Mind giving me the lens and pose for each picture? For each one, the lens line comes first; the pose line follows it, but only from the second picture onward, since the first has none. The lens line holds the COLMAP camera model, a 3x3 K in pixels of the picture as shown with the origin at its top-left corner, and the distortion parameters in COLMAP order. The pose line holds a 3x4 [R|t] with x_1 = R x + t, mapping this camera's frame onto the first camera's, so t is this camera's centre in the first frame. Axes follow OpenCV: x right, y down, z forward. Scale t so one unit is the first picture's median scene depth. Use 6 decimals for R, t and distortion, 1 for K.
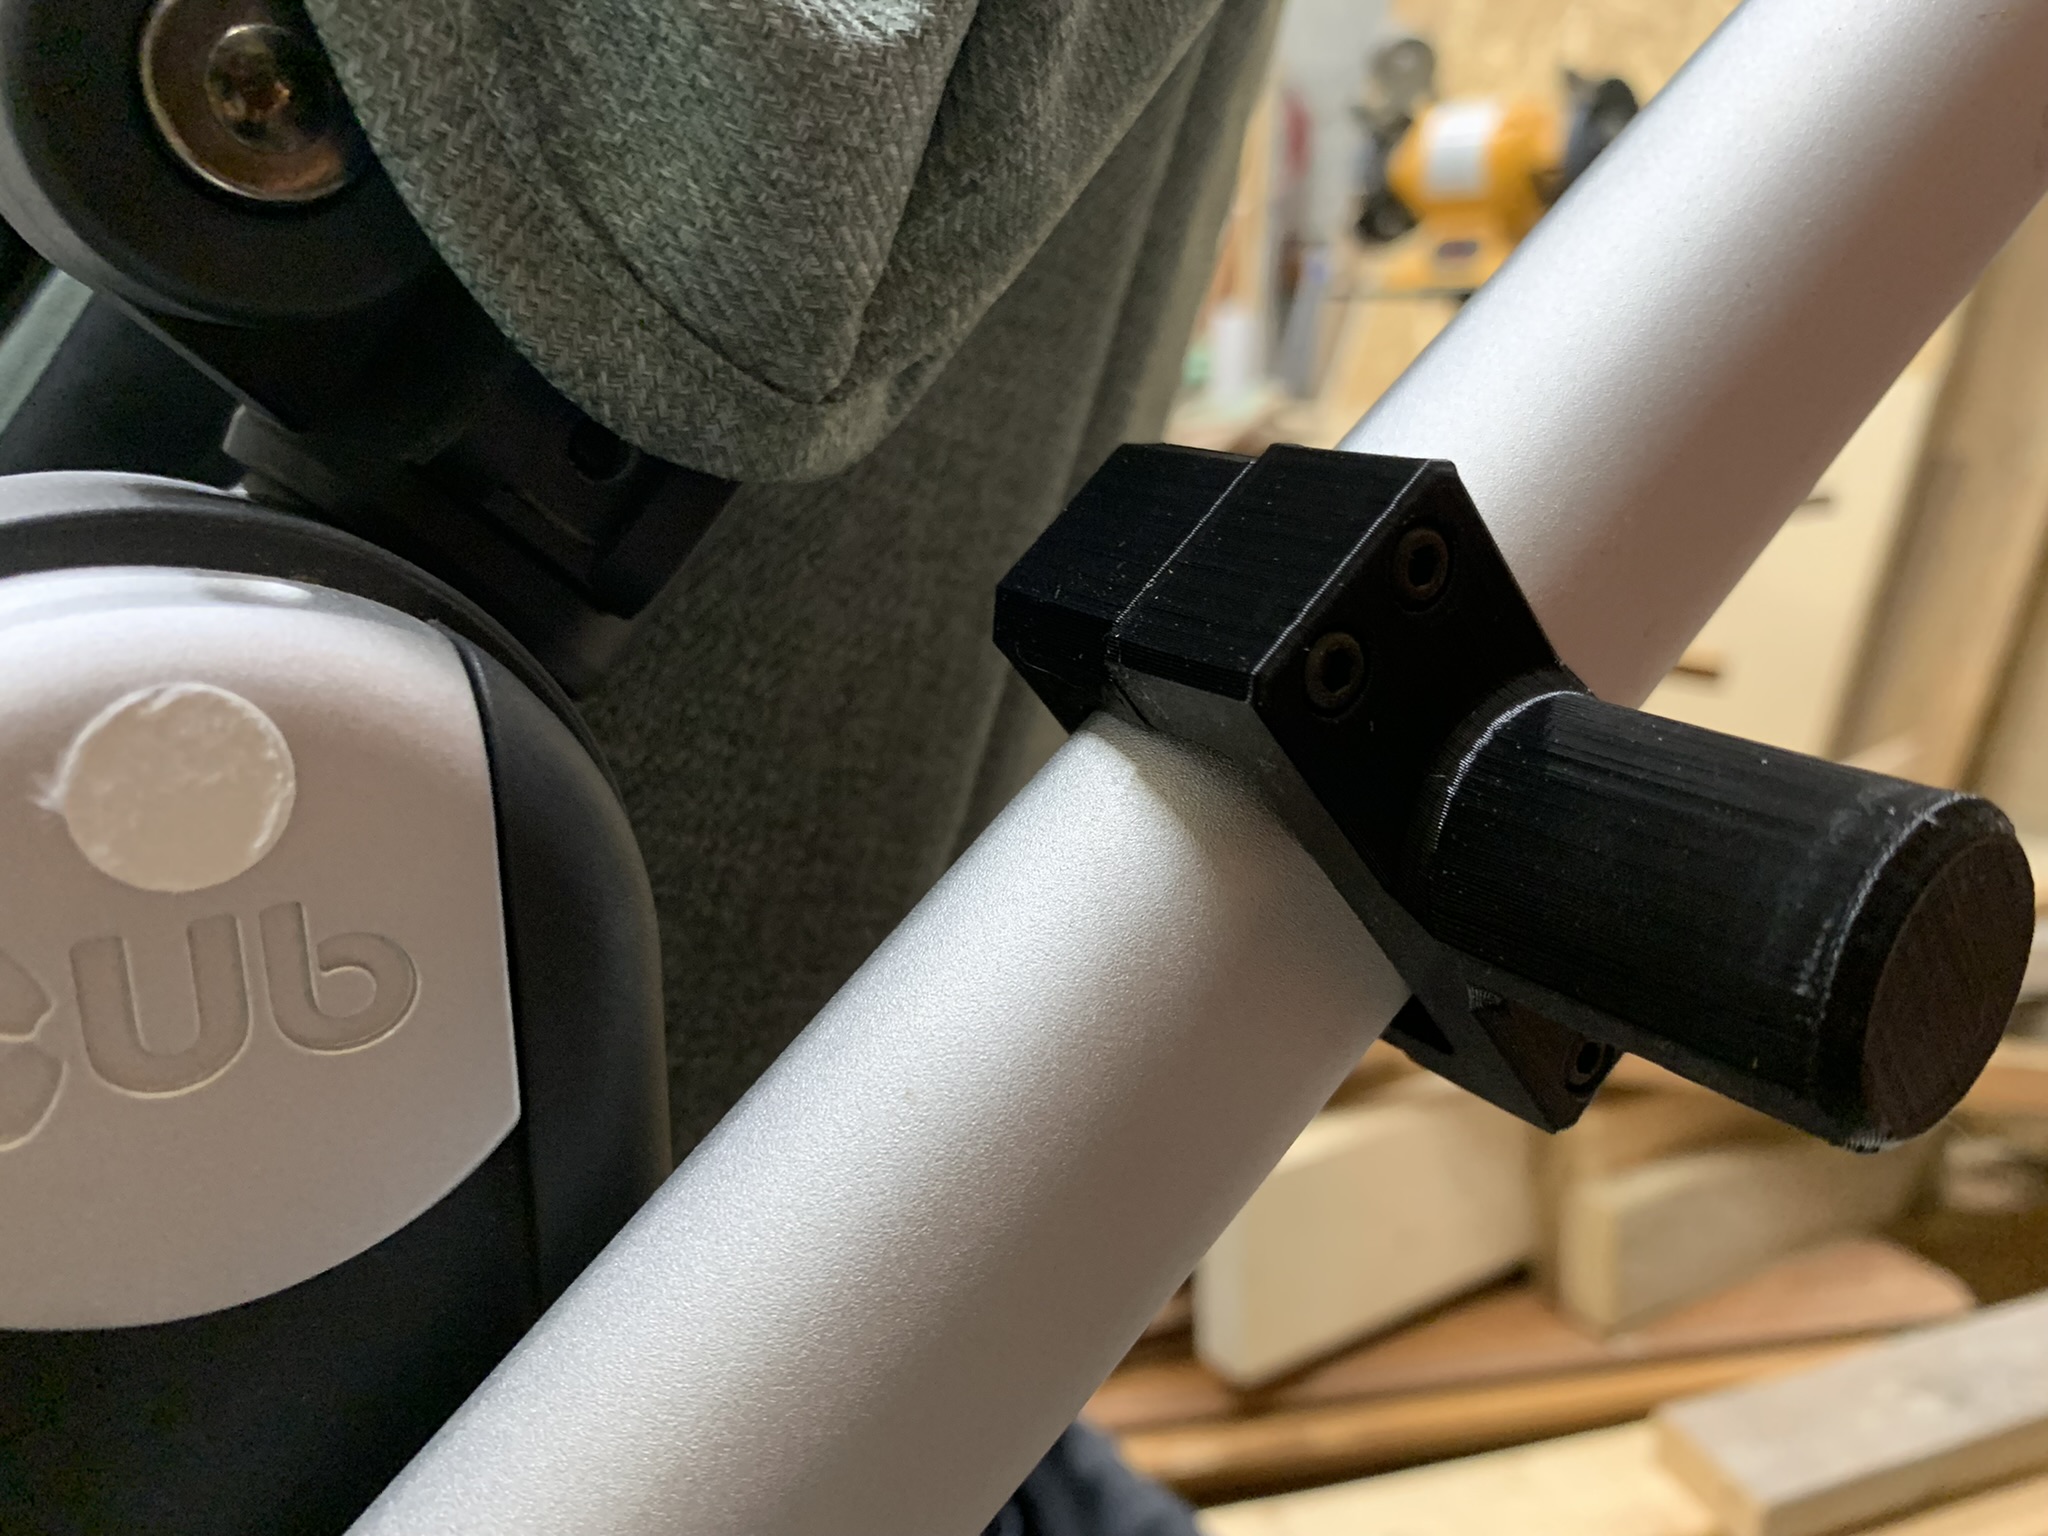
lens RADIAL K [[1634.2, 0, 1032.9], [0, 1634.2, 757.4], [0, 0, 1]] dist [-0.081825, 0.117964]
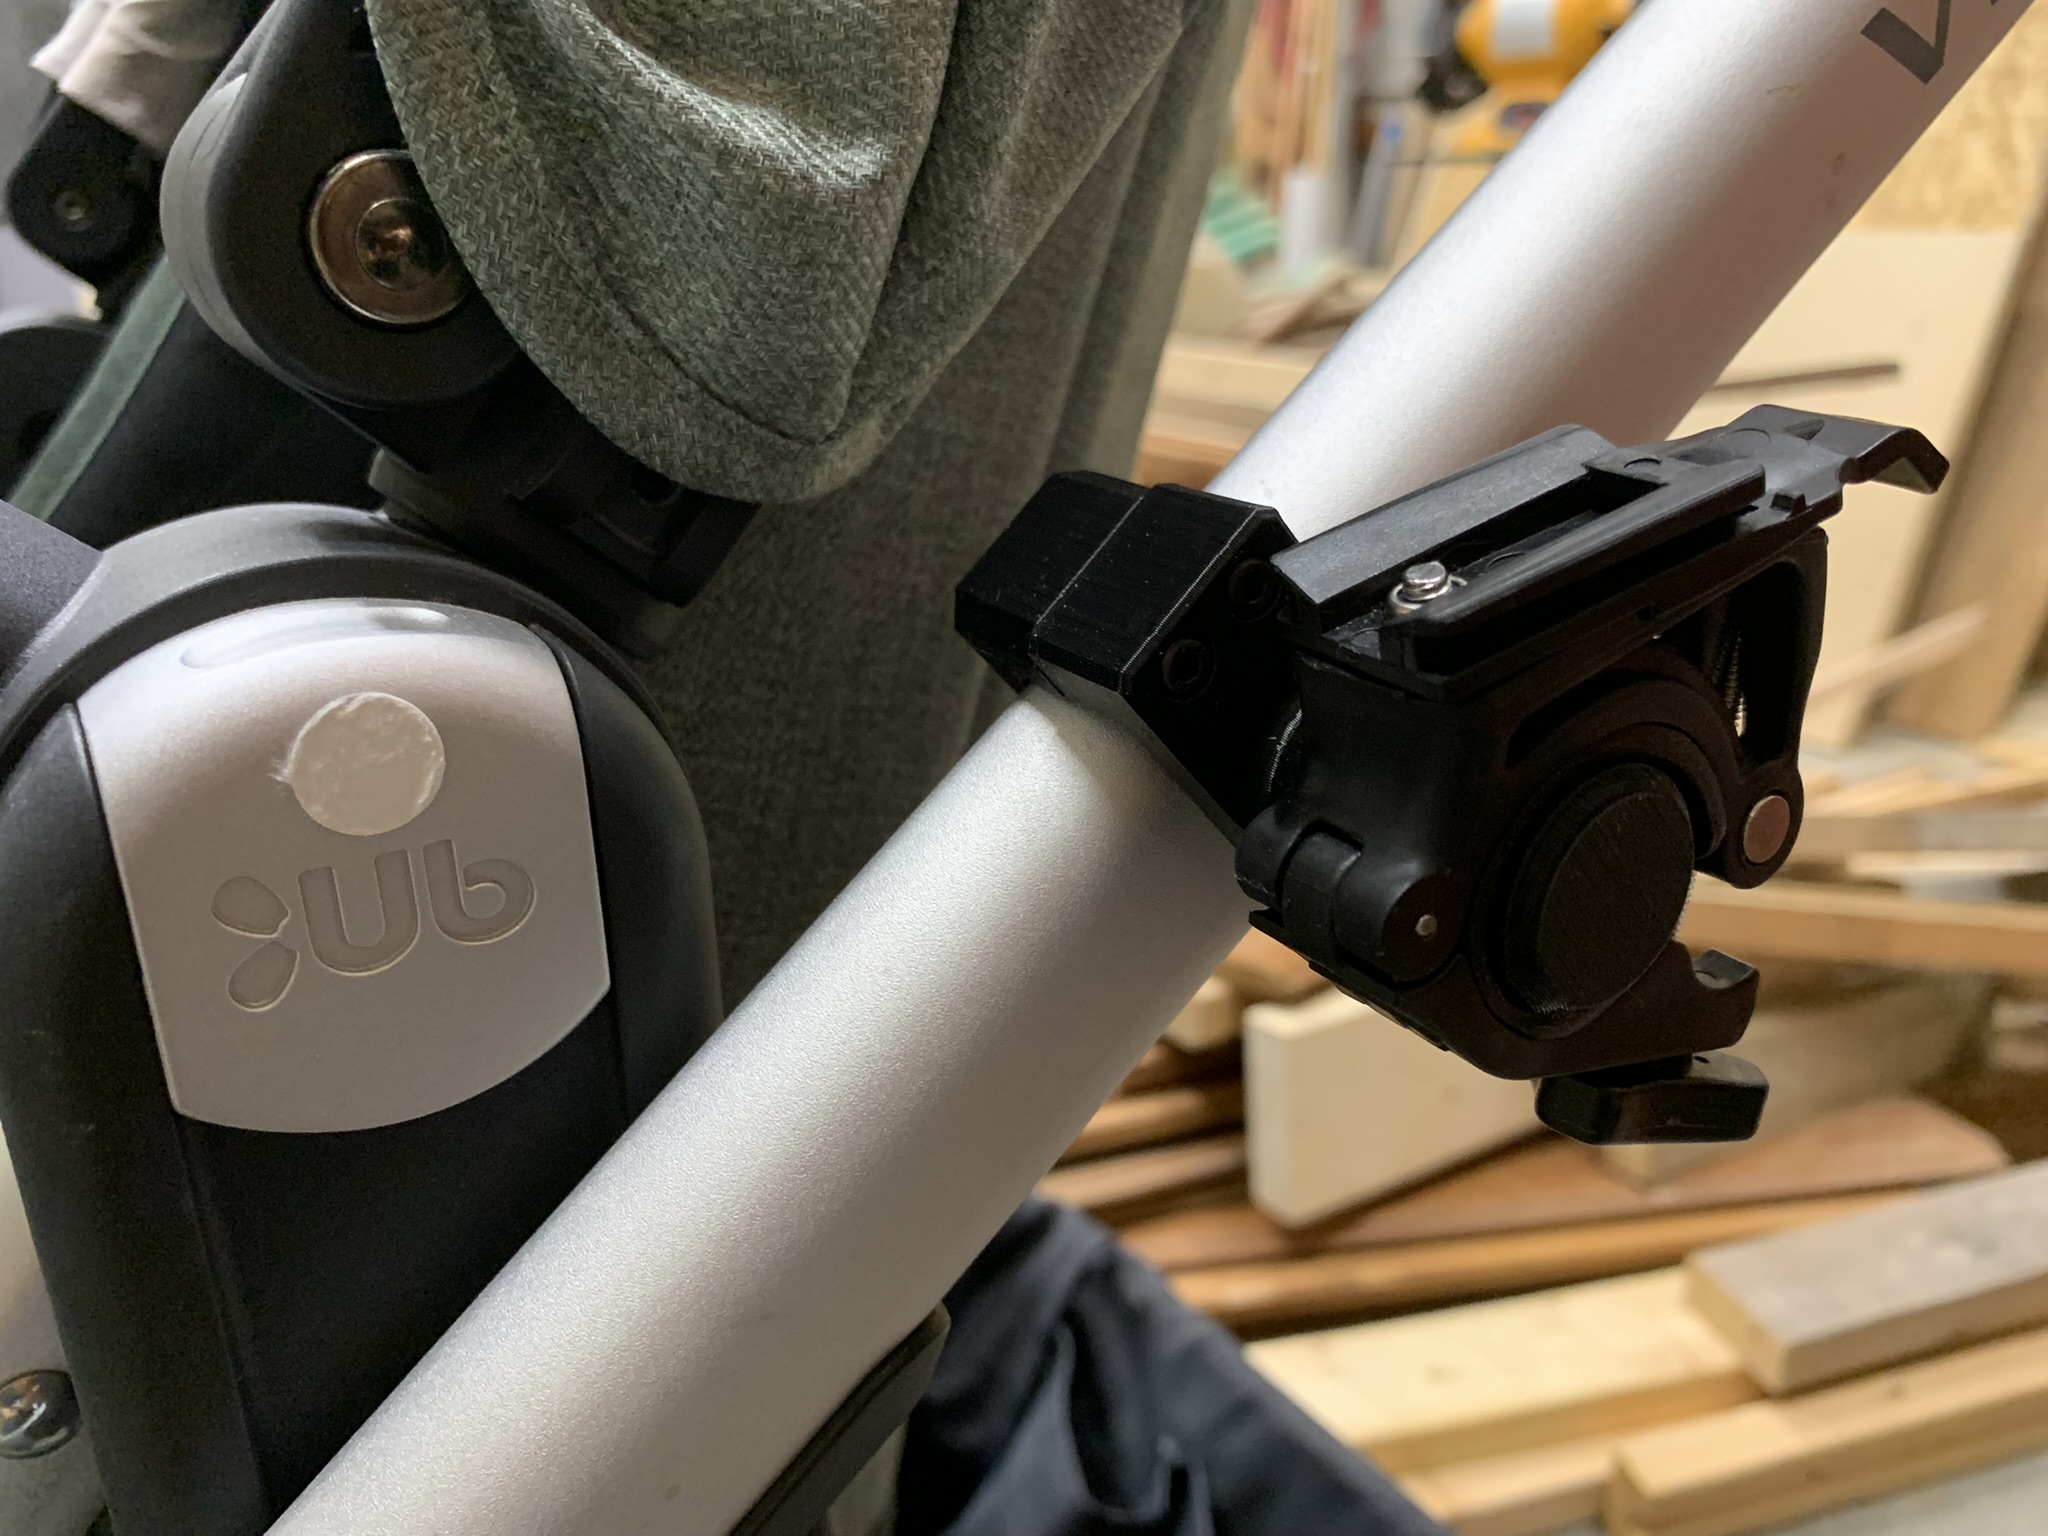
lens RADIAL K [[1593.6, 0, 1024.0], [0, 1593.6, 768.0], [0, 0, 1]] dist [-0.001114, -0.001161]
pose [[0.998687, -0.006838, -0.050769, 0.099892], [0.011224, 0.996177, 0.086628, -0.073262], [0.049982, -0.087084, 0.994946, -0.299597]]
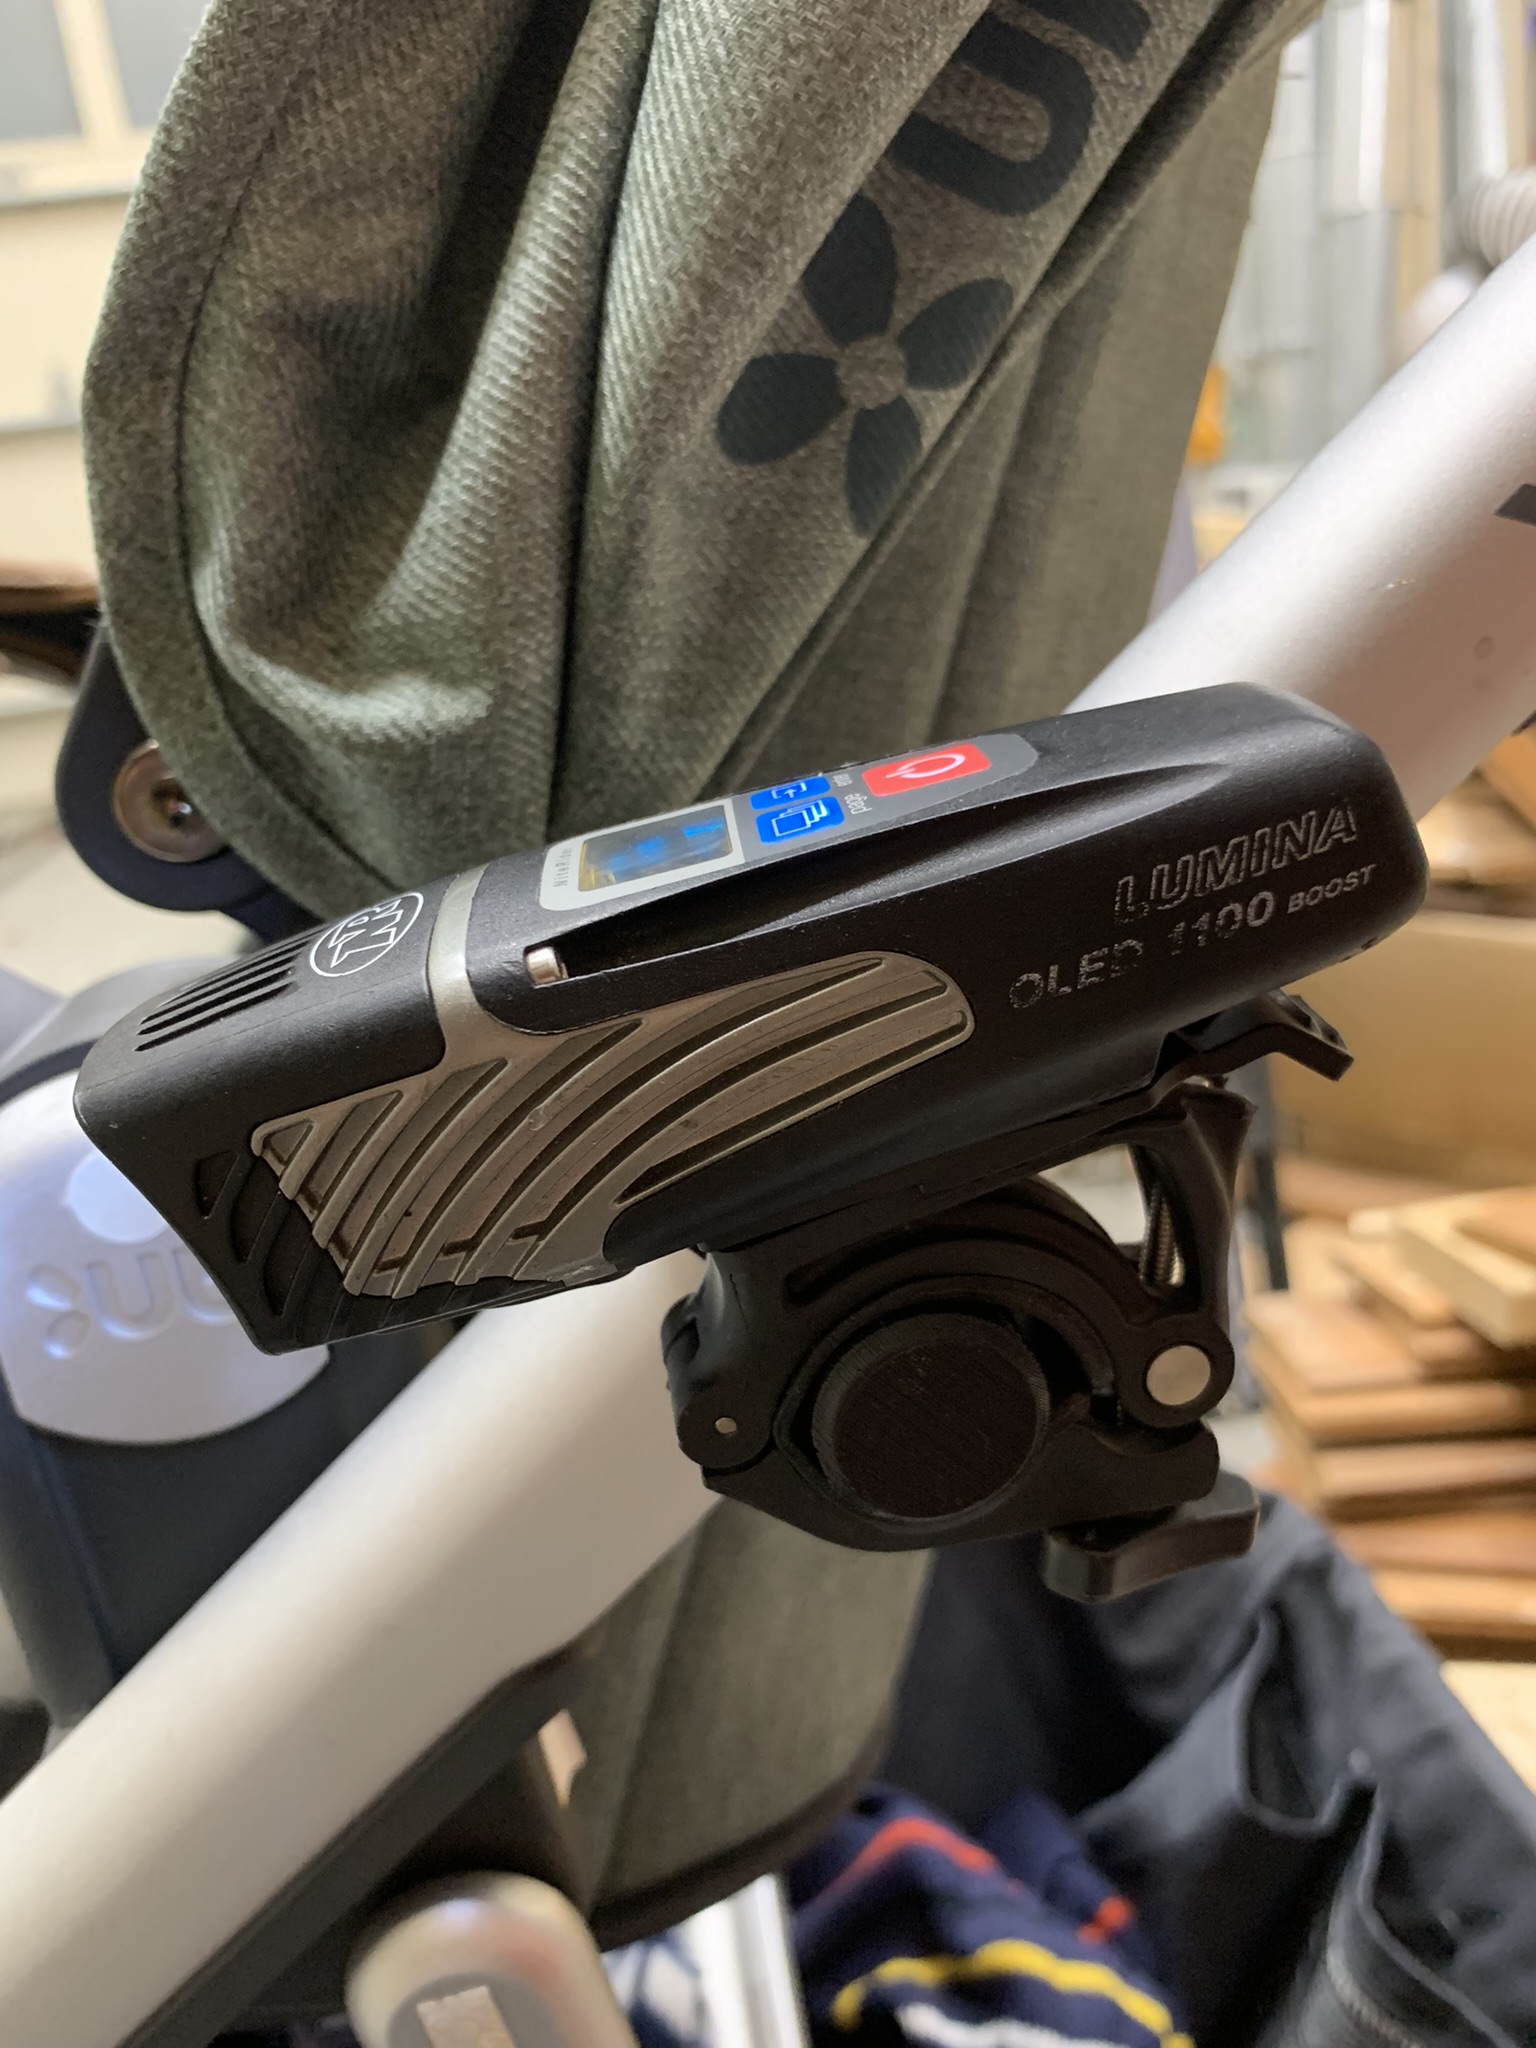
lens RADIAL K [[1618.7, 0, 809.8], [0, 1618.7, 1086.0], [0, 0, 1]] dist [0.031975, -0.000257]
pose [[0.902279, 0.062645, -0.426577, 0.858828], [0.003674, 0.988235, 0.152897, -0.327104], [0.431136, -0.139523, 0.891434, -0.333687]]
